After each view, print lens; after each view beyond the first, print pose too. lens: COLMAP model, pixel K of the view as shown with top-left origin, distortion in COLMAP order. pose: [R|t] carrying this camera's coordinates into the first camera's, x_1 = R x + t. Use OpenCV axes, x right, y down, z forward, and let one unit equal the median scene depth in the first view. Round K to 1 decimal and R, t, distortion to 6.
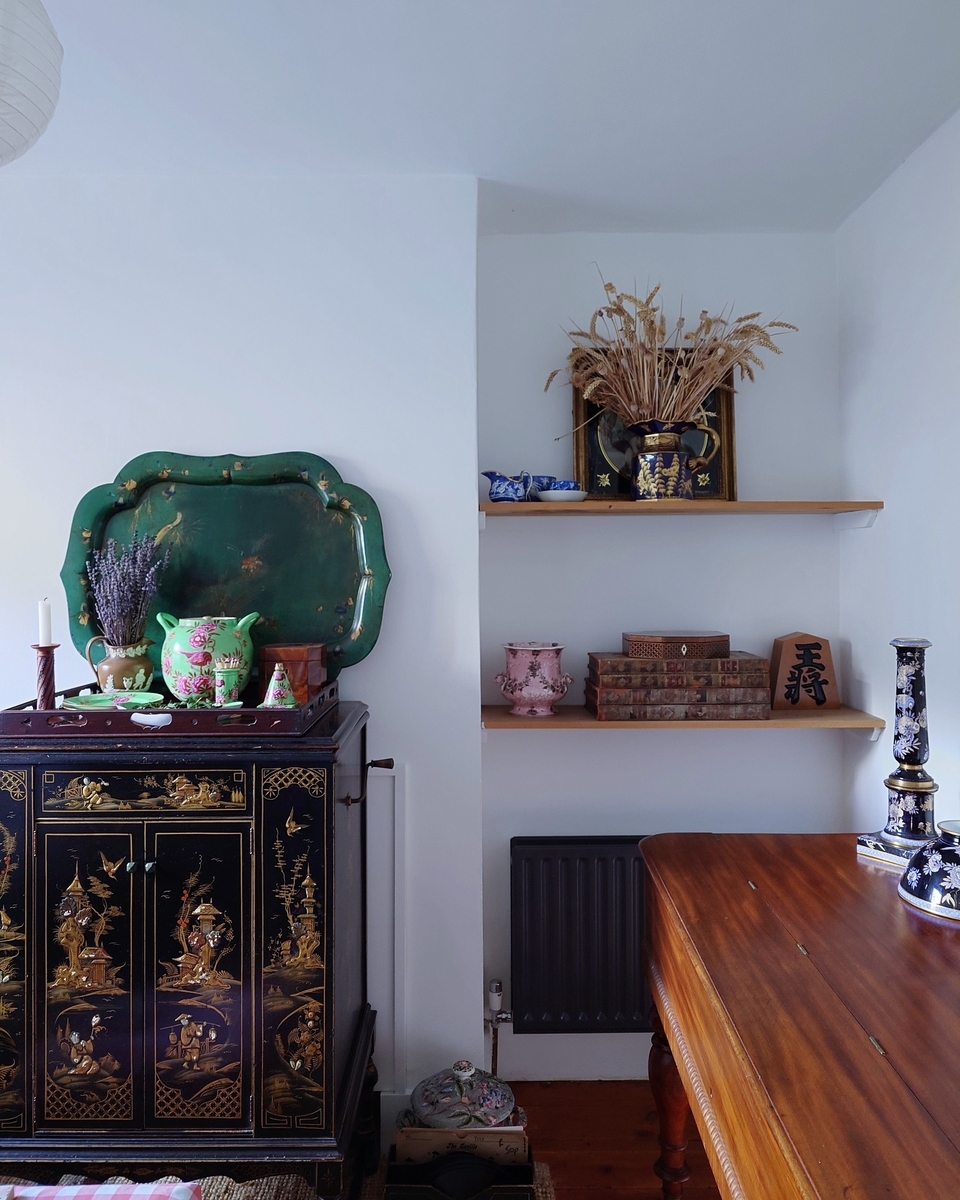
lens RADIAL K [[862.0, 0, 502.6], [0, 862.0, 555.8], [0, 0, 1]] dist [-0.000991, -0.001597]
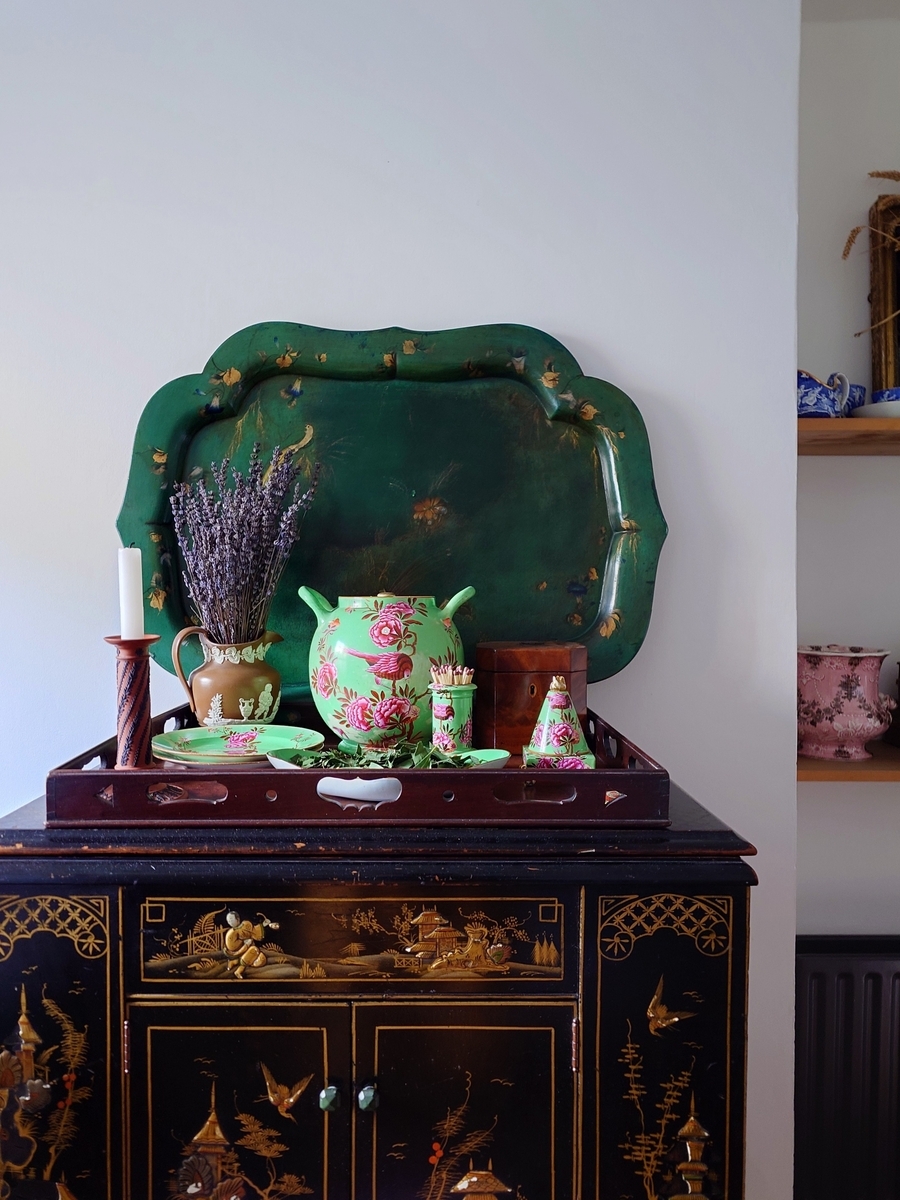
lens RADIAL K [[849.9, 0, 455.6], [0, 849.9, 596.4], [0, 0, 1]] dist [-0.000103, -0.002020]
pose [[0.999962, 0.006374, -0.005943, -0.342701], [-0.006177, 0.999452, 0.032535, 0.063187], [0.006147, -0.032497, 0.999453, 0.512270]]
